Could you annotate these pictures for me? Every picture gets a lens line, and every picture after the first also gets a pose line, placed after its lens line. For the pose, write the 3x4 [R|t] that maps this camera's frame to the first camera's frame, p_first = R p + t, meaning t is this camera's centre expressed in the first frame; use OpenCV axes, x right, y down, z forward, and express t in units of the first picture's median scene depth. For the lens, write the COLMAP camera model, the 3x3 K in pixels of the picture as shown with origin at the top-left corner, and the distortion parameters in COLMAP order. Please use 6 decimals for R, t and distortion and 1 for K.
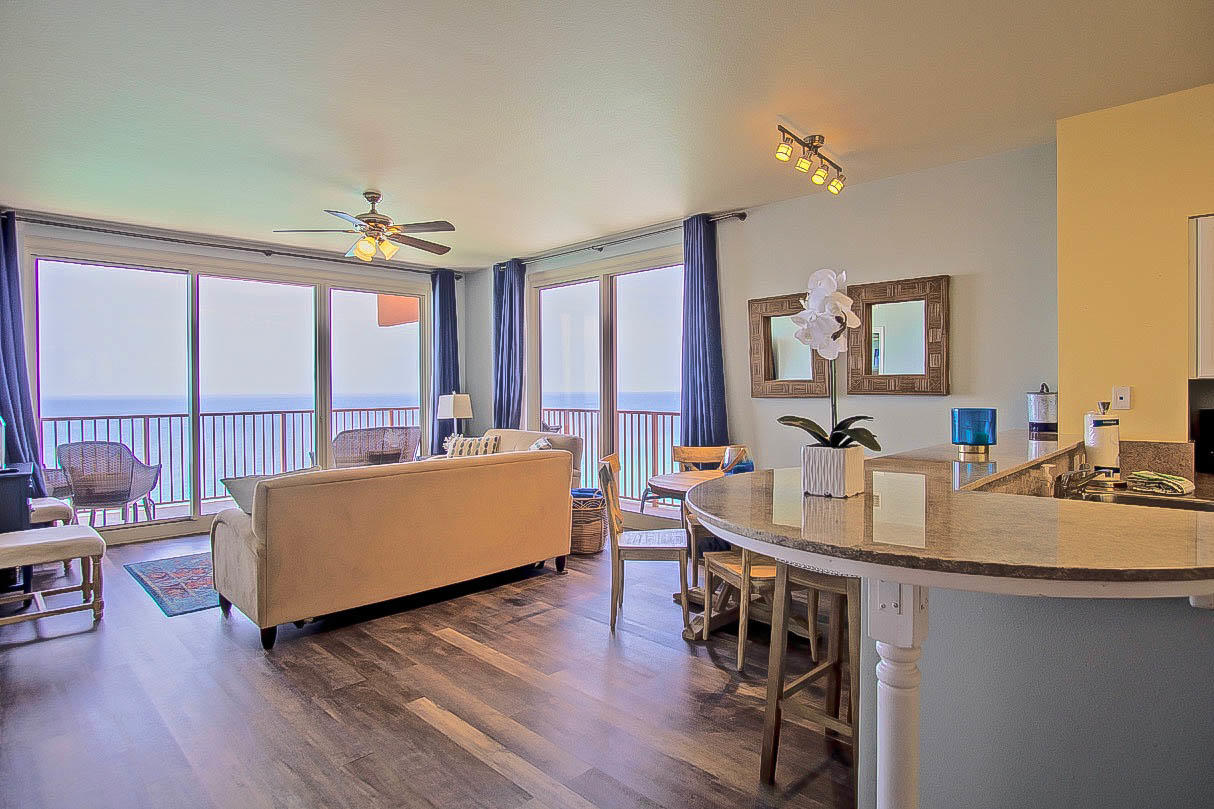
lens RADIAL K [[638.2, 0, 607.0], [0, 638.2, 404.5], [0, 0, 1]] dist [-0.001704, -0.000419]
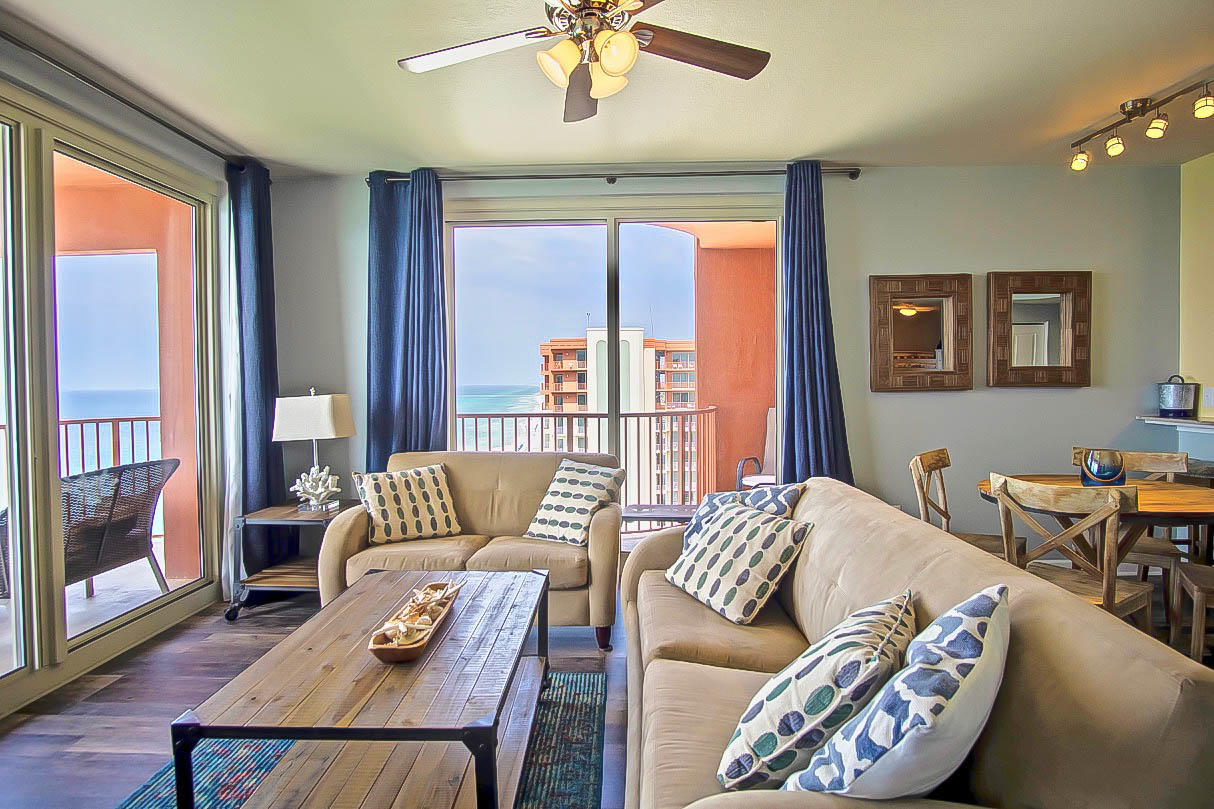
lens RADIAL K [[638.2, 0, 607.0], [0, 638.2, 404.5], [0, 0, 1]] dist [-0.001704, -0.000419]
pose [[0.734456, -0.030957, 0.677950, -0.598482], [0.020931, 0.999517, 0.022964, -0.019868], [-0.678334, -0.002676, 0.734749, 0.600808]]
